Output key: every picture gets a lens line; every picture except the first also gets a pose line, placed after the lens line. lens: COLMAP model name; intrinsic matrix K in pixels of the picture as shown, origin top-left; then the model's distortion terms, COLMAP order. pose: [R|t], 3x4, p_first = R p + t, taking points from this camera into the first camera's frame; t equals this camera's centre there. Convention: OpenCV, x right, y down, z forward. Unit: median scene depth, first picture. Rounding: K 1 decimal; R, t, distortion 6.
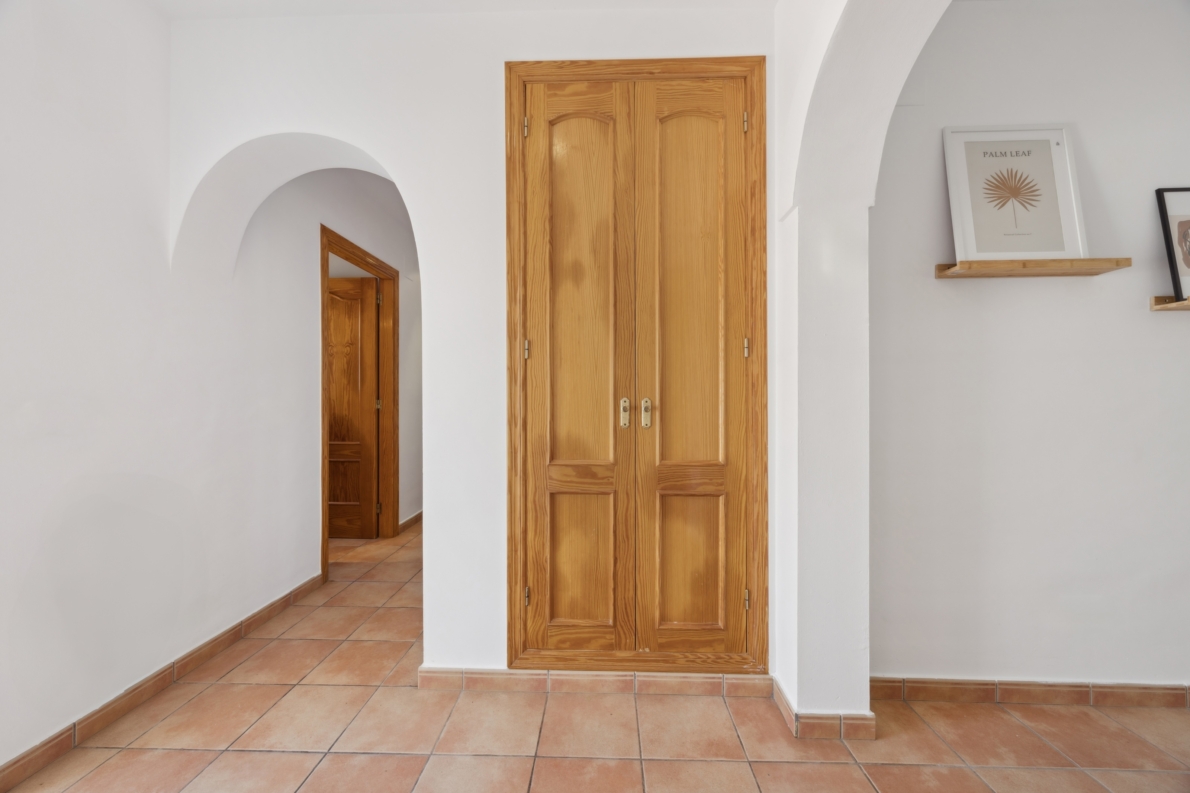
lens RADIAL K [[452.5, 0, 591.7], [0, 452.5, 402.2], [0, 0, 1]] dist [-0.000046, 0.000027]
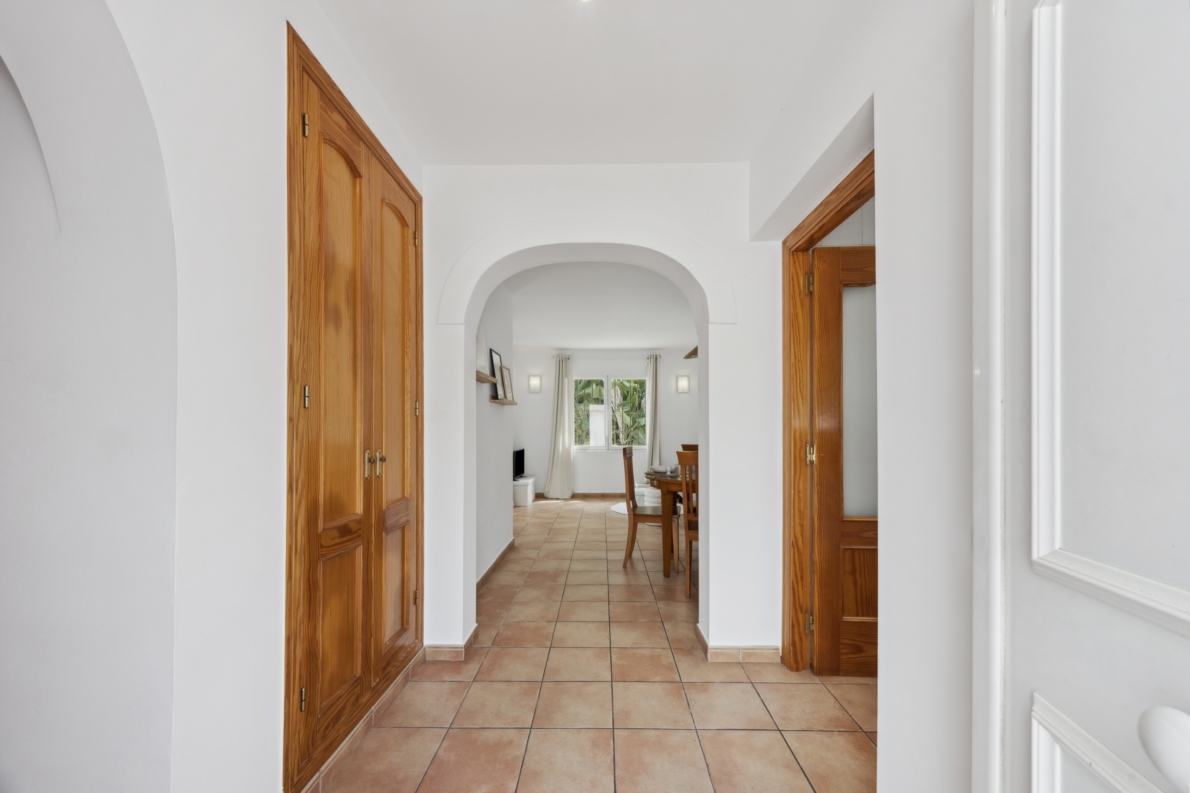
lens RADIAL K [[446.5, 0, 599.8], [0, 446.5, 429.9], [0, 0, 1]] dist [-0.000185, -0.000009]
pose [[-0.030563, -0.000797, 0.999533, -1.007307], [0.002170, 0.999997, 0.000864, -0.058474], [-0.999530, 0.002196, -0.030561, 0.512421]]
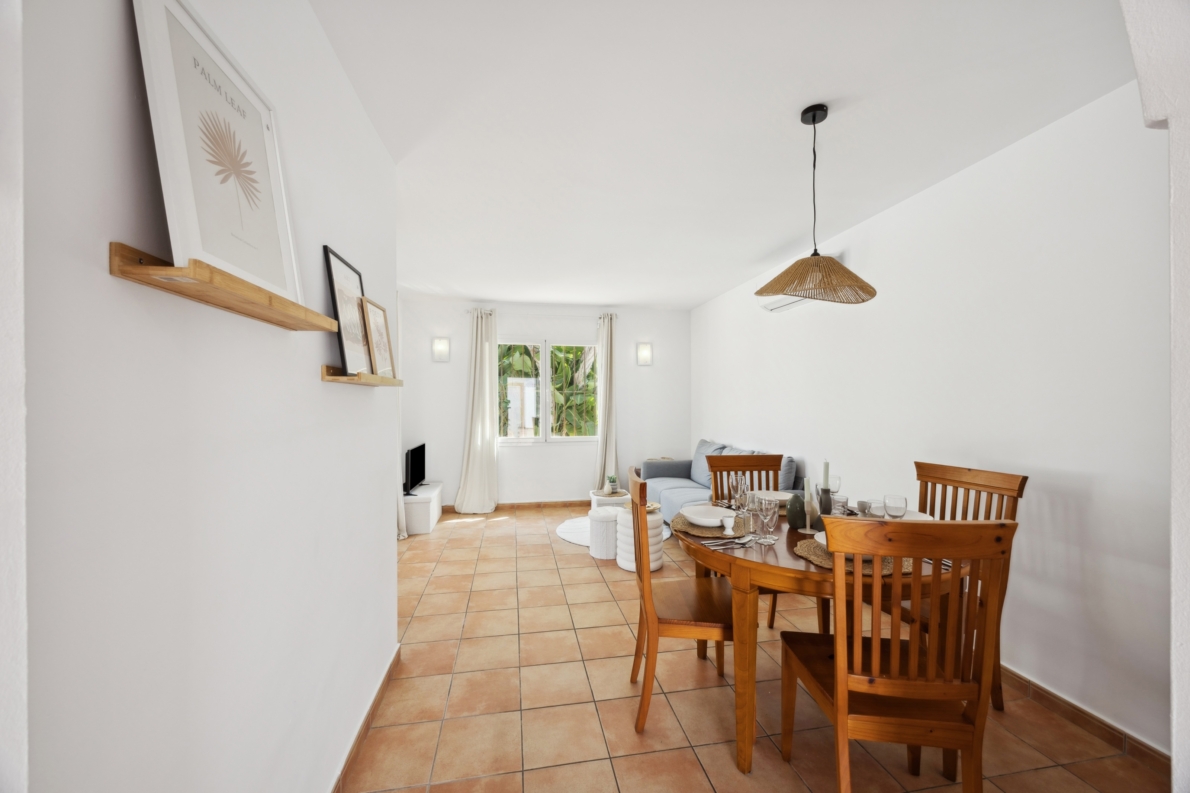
lens RADIAL K [[452.5, 0, 591.7], [0, 452.5, 402.2], [0, 0, 1]] dist [-0.000046, 0.000027]
pose [[-0.208351, -0.001371, 0.978053, 0.264166], [0.001162, 0.999998, 0.001649, -0.158518], [-0.978053, 0.001480, -0.208349, 0.663983]]
